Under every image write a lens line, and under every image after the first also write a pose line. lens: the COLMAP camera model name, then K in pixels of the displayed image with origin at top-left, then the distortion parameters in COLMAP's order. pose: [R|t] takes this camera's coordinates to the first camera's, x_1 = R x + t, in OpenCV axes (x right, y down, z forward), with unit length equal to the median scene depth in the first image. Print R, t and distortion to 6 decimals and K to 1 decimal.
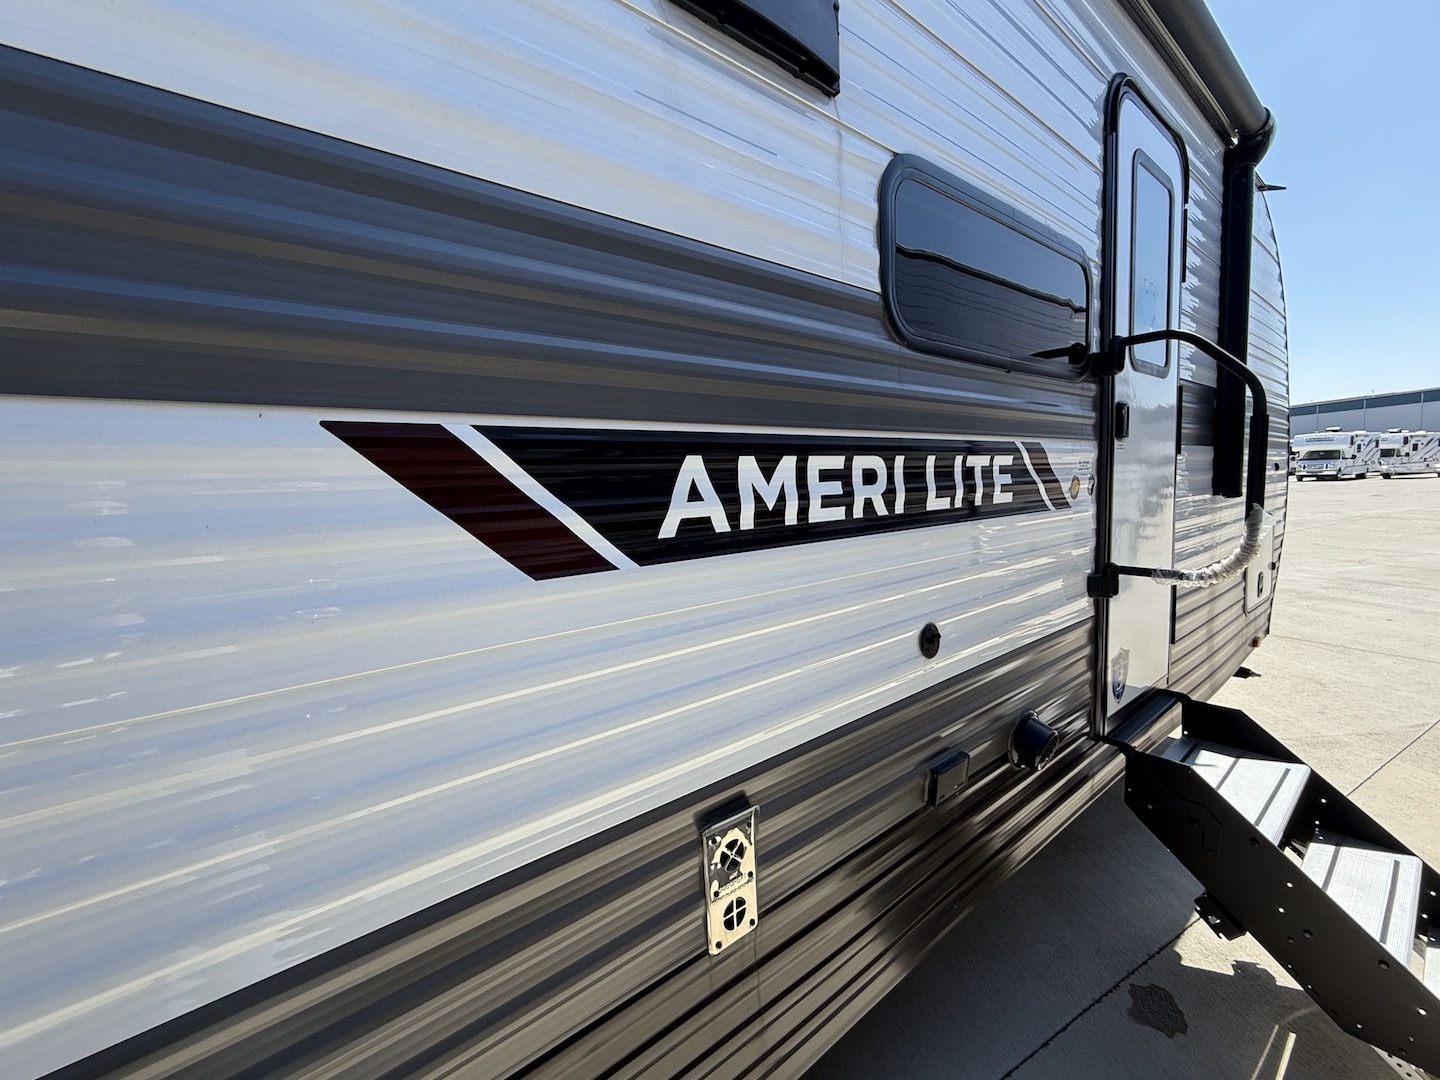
lens RADIAL K [[603.9, 0, 721.5], [0, 603.9, 541.5], [0, 0, 1]] dist [-0.002042, -0.000432]
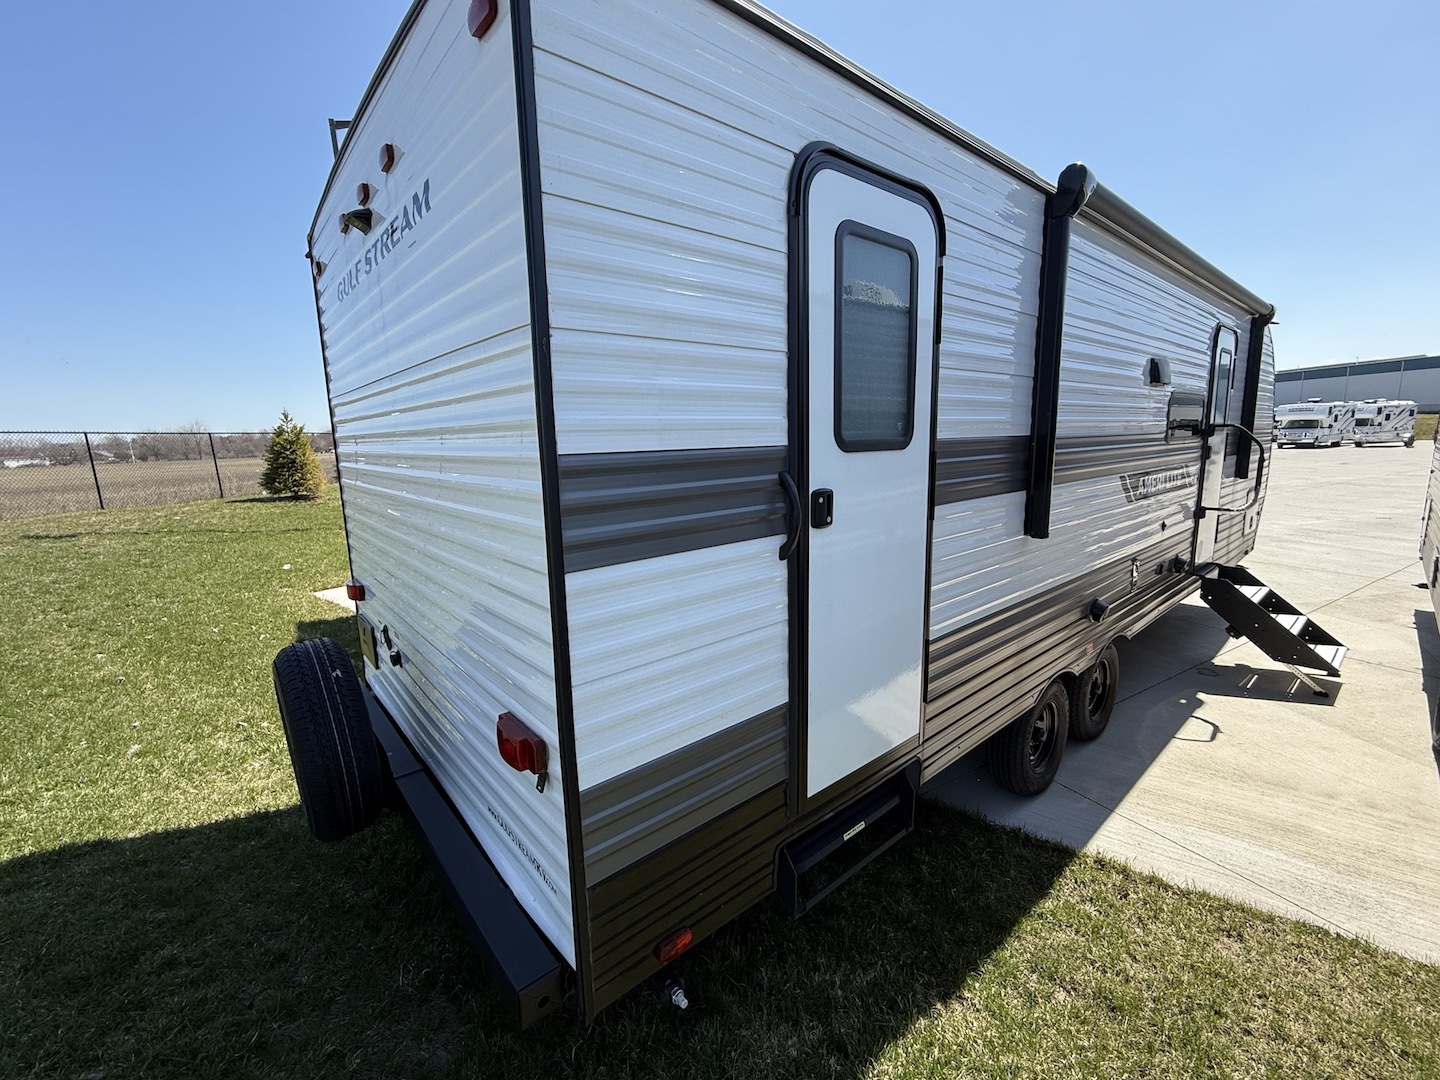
lens RADIAL K [[603.9, 0, 722.7], [0, 603.9, 543.9], [0, 0, 1]] dist [-0.002042, -0.000432]
pose [[0.999719, 0.006060, 0.022904, -0.074992], [-0.007705, 0.997345, 0.072412, 0.001202], [-0.022405, -0.072568, 0.997112, -0.079369]]
